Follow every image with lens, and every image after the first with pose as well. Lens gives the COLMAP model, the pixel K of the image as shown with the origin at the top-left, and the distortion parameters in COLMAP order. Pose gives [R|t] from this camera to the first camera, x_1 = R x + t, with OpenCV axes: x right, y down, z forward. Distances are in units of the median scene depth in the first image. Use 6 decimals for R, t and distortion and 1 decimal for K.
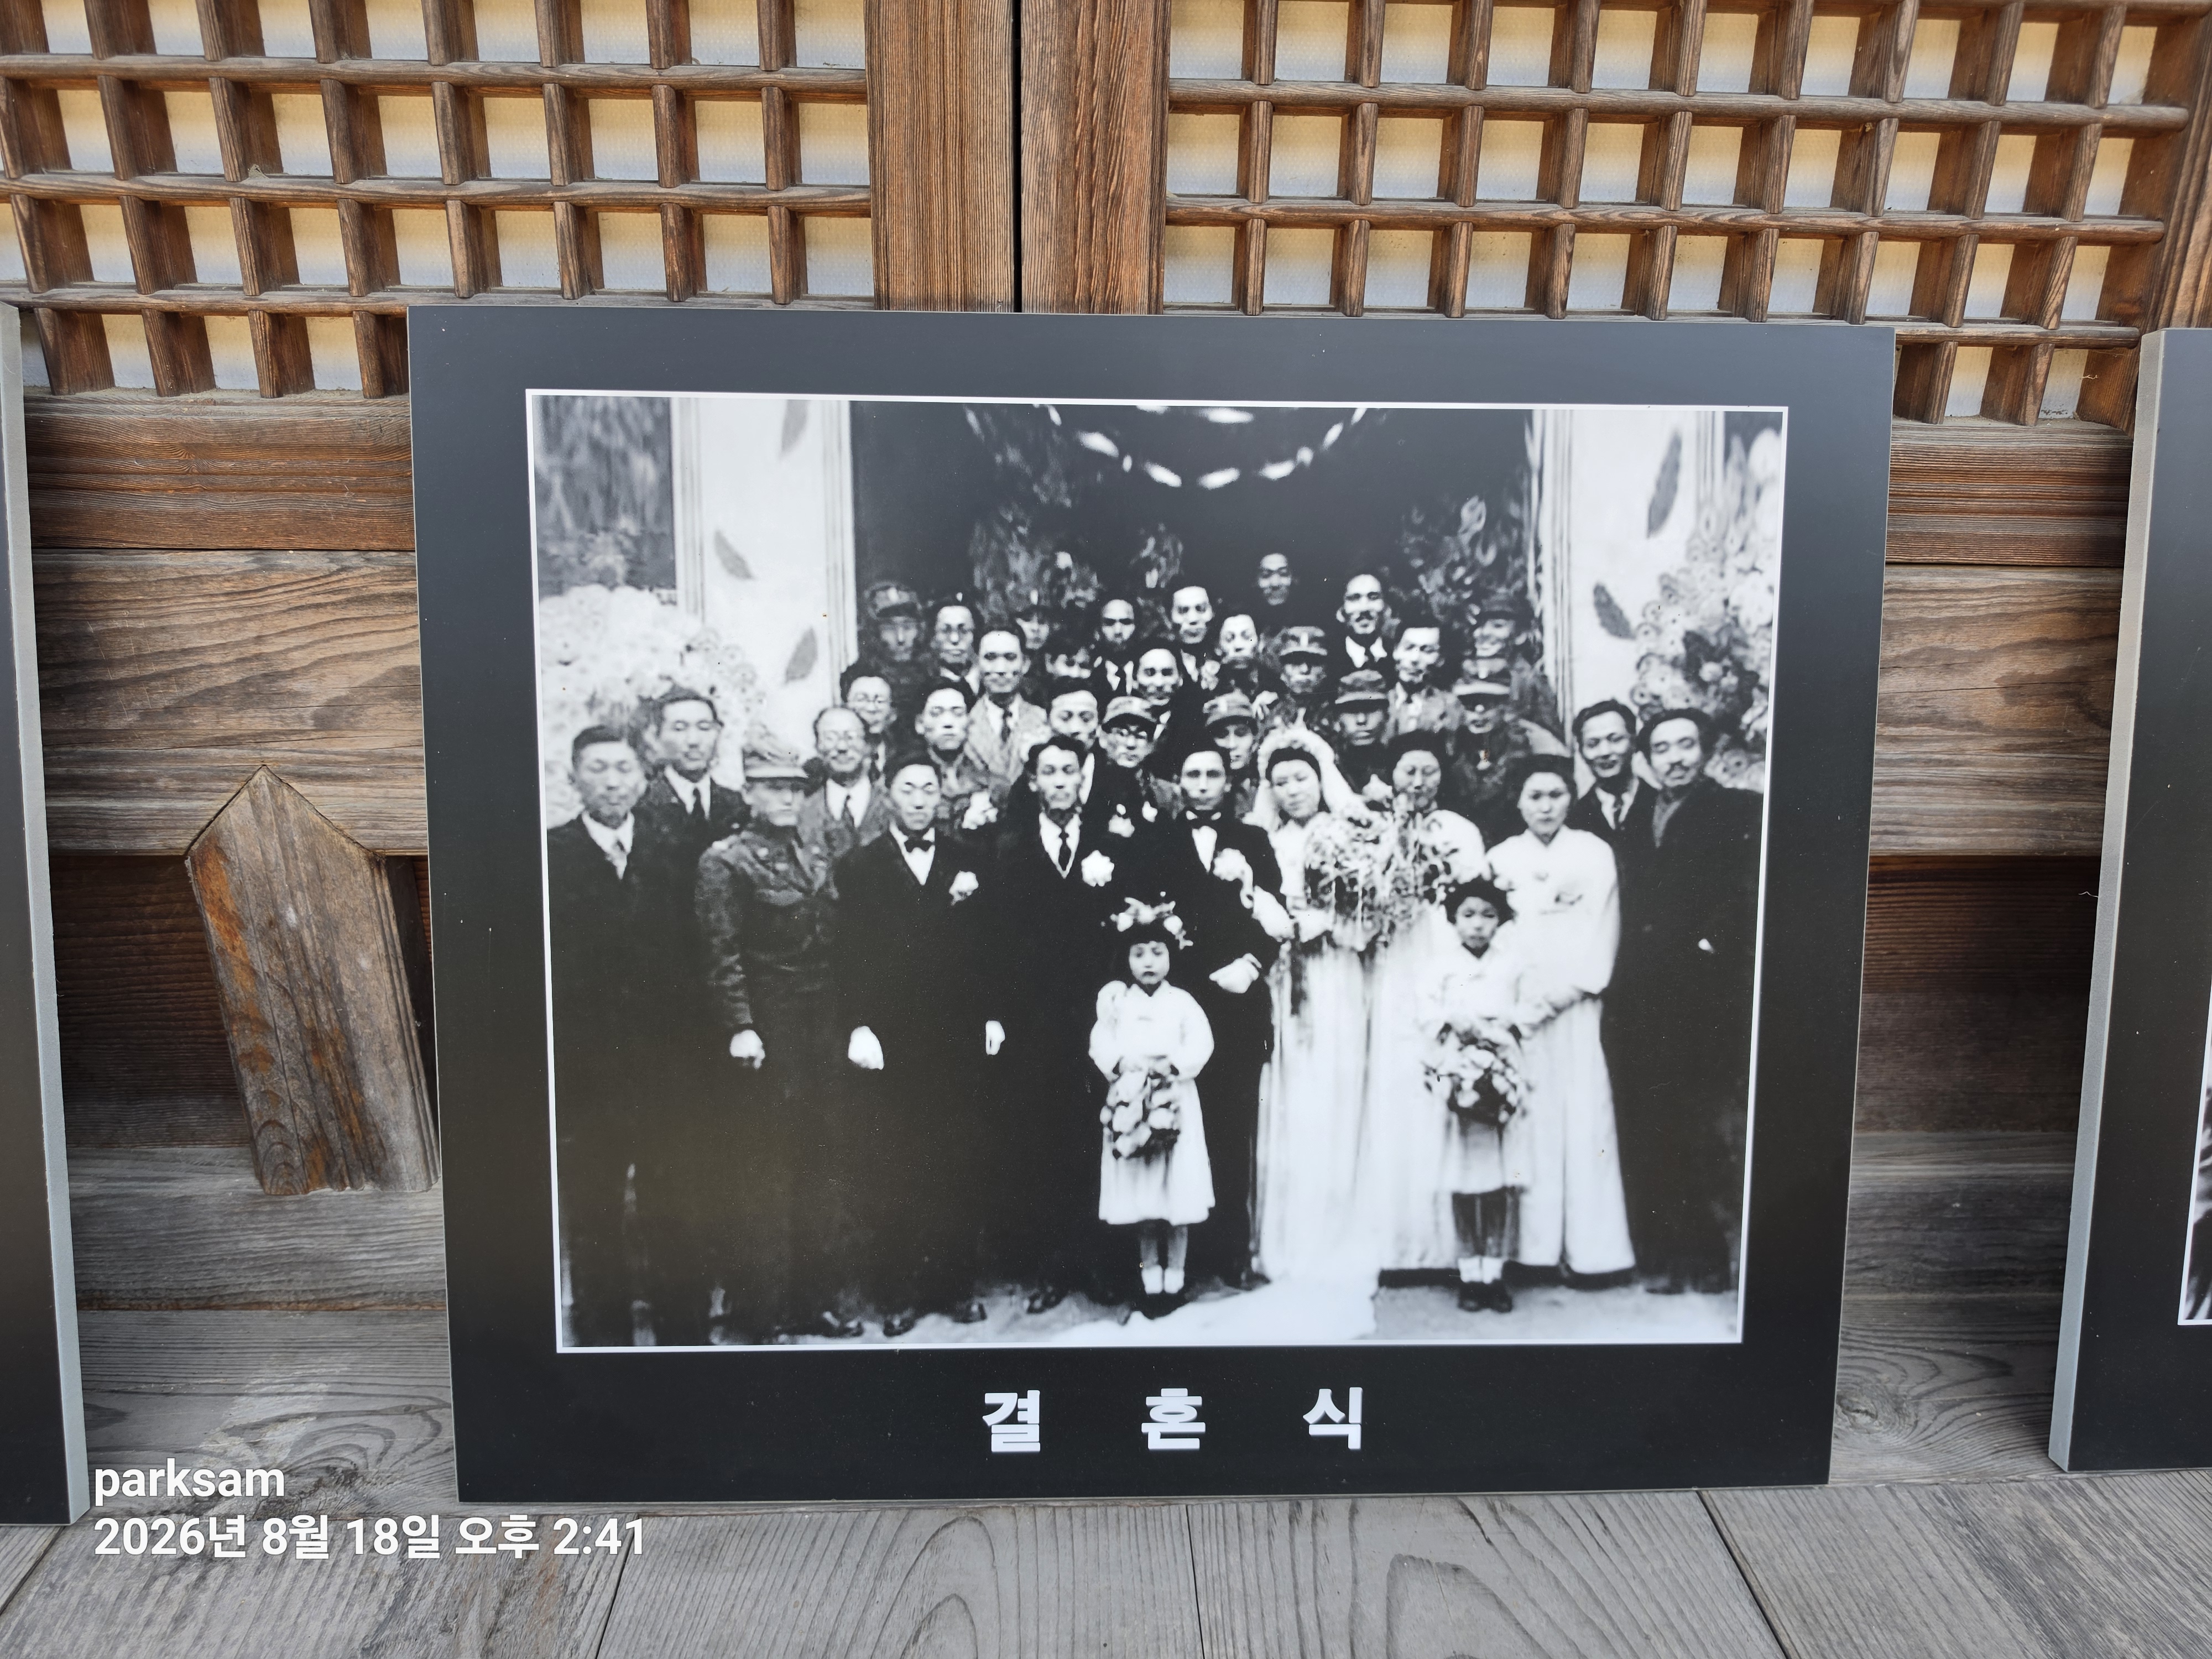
lens RADIAL K [[1505.1, 0, 1106.0], [0, 1505.1, 829.5], [0, 0, 1]] dist [-0.015858, -0.000114]
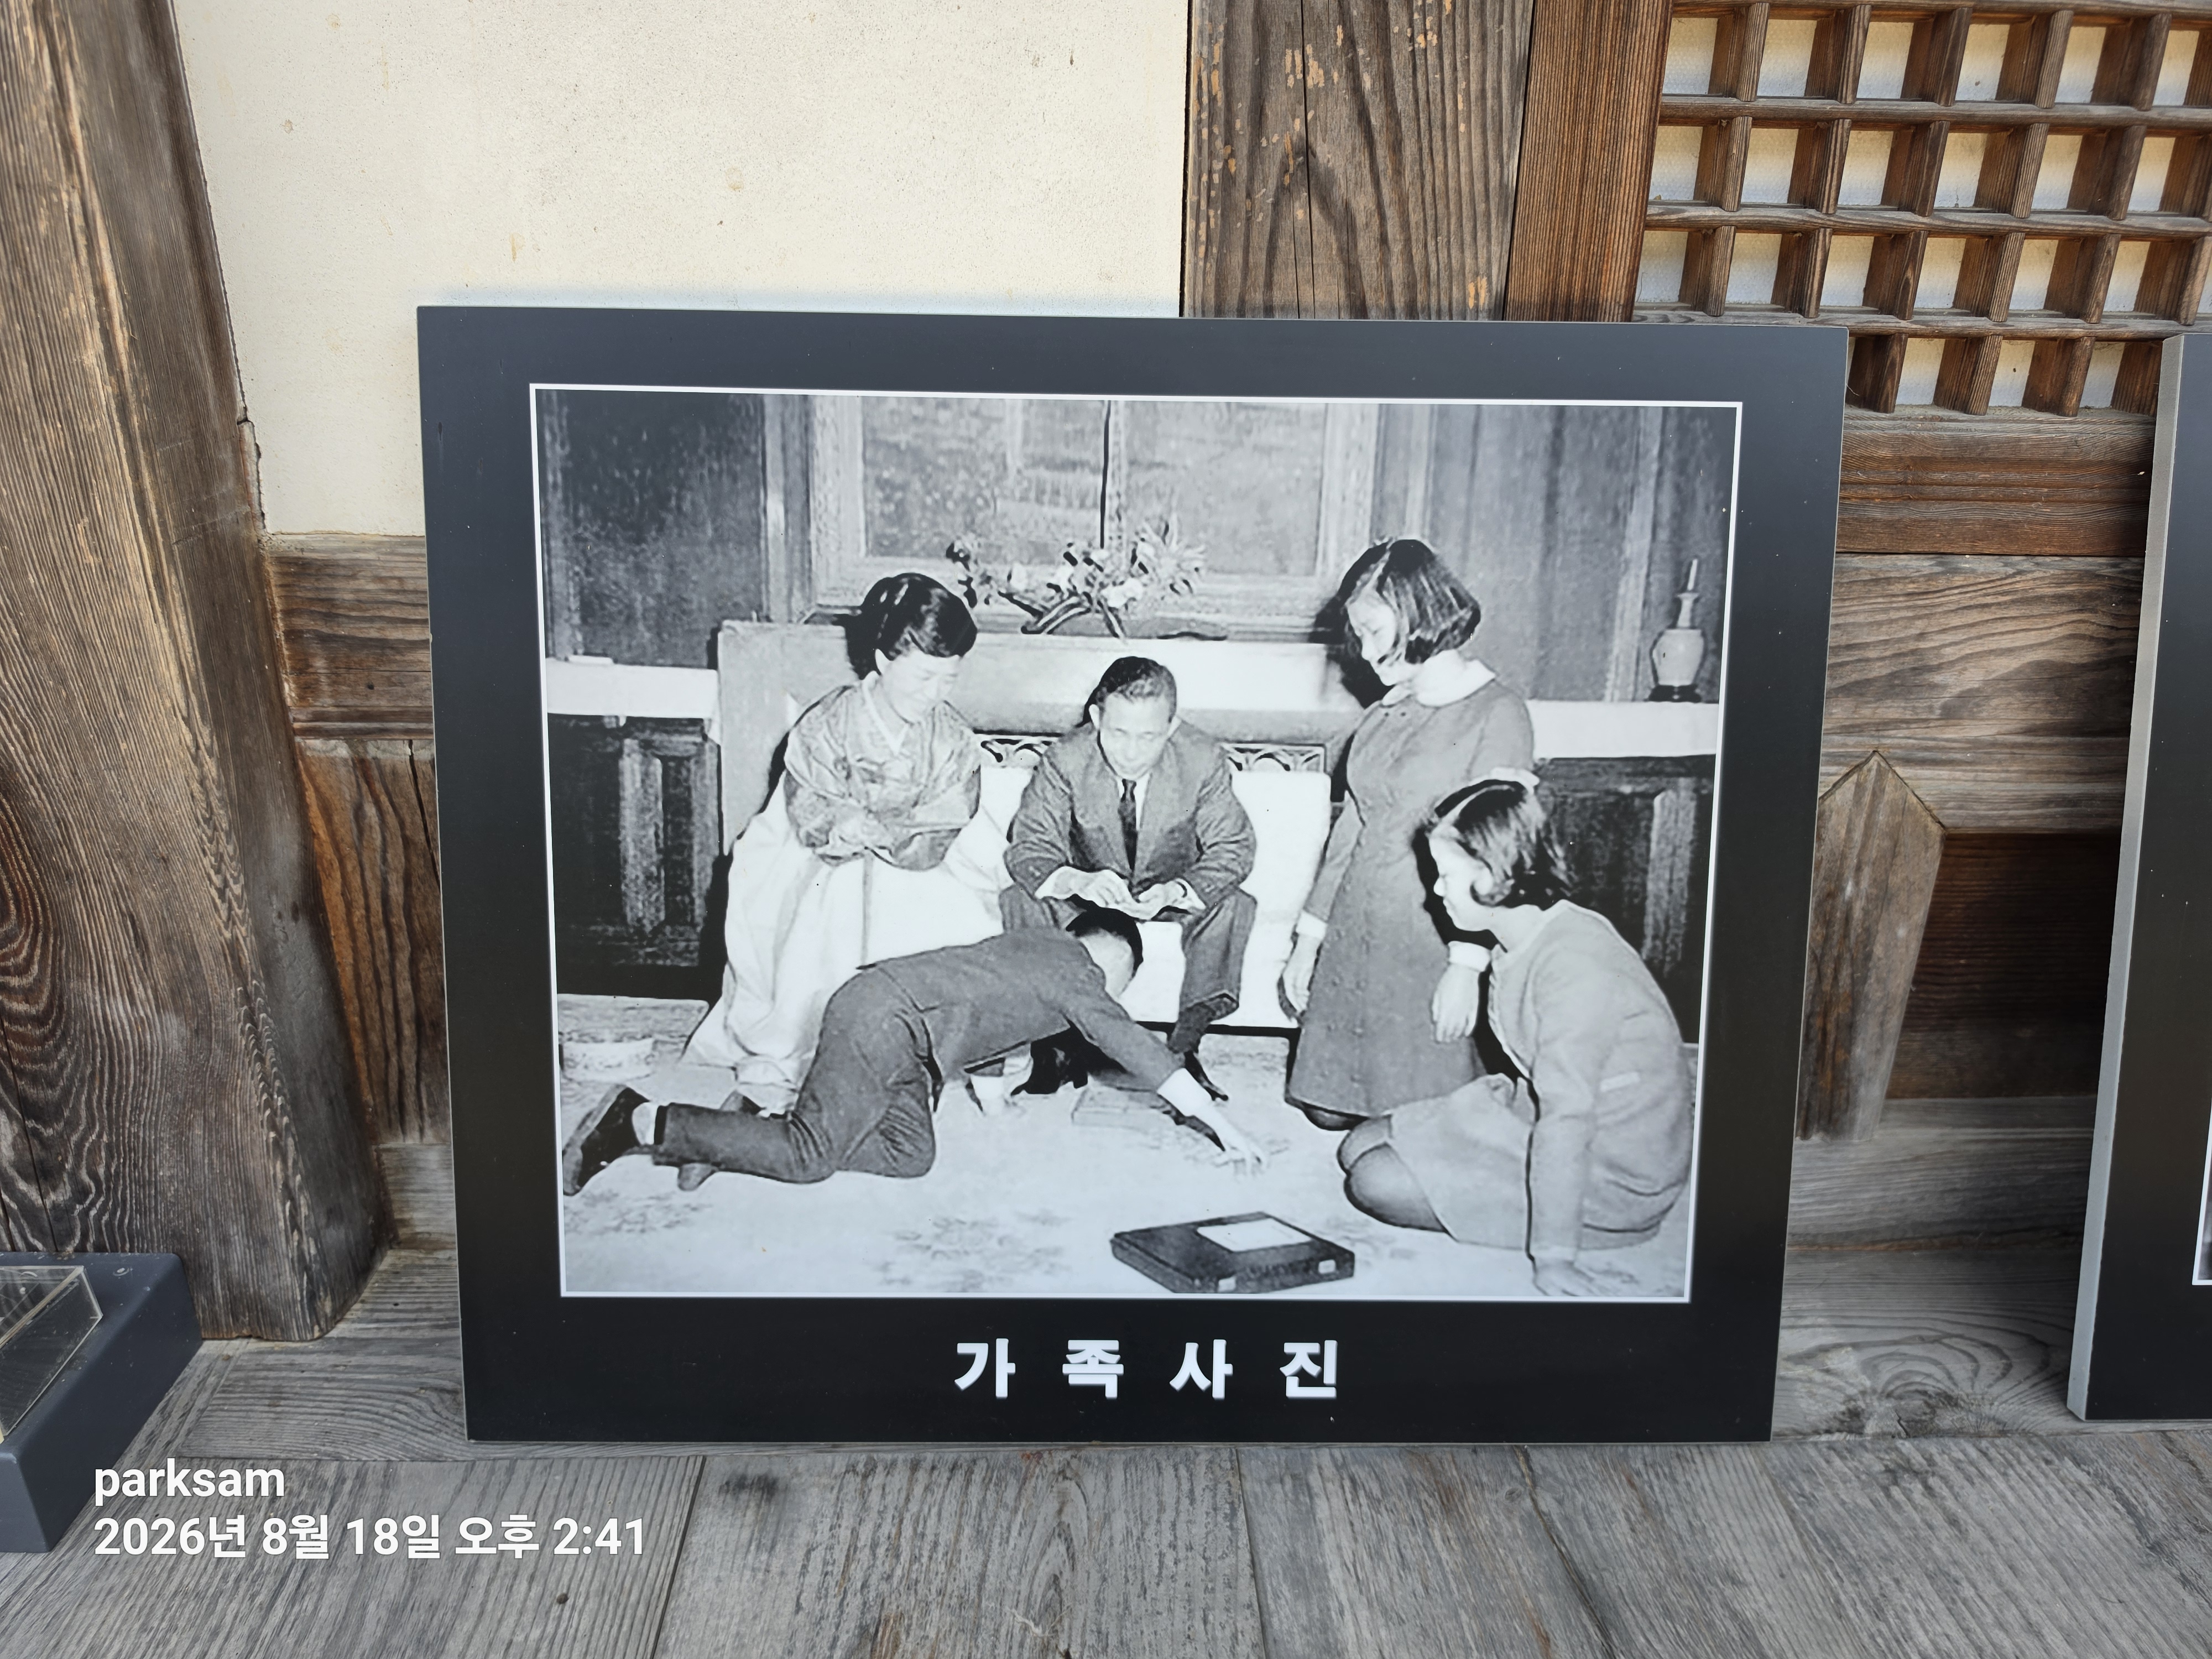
lens RADIAL K [[1457.2, 0, 1048.4], [0, 1457.2, 825.8], [0, 0, 1]] dist [-0.044039, 0.020618]
pose [[0.999938, -0.000030, -0.011151, -1.150502], [0.000180, 0.999910, 0.013402, -0.002618], [0.011149, -0.013404, 0.999848, -0.055649]]
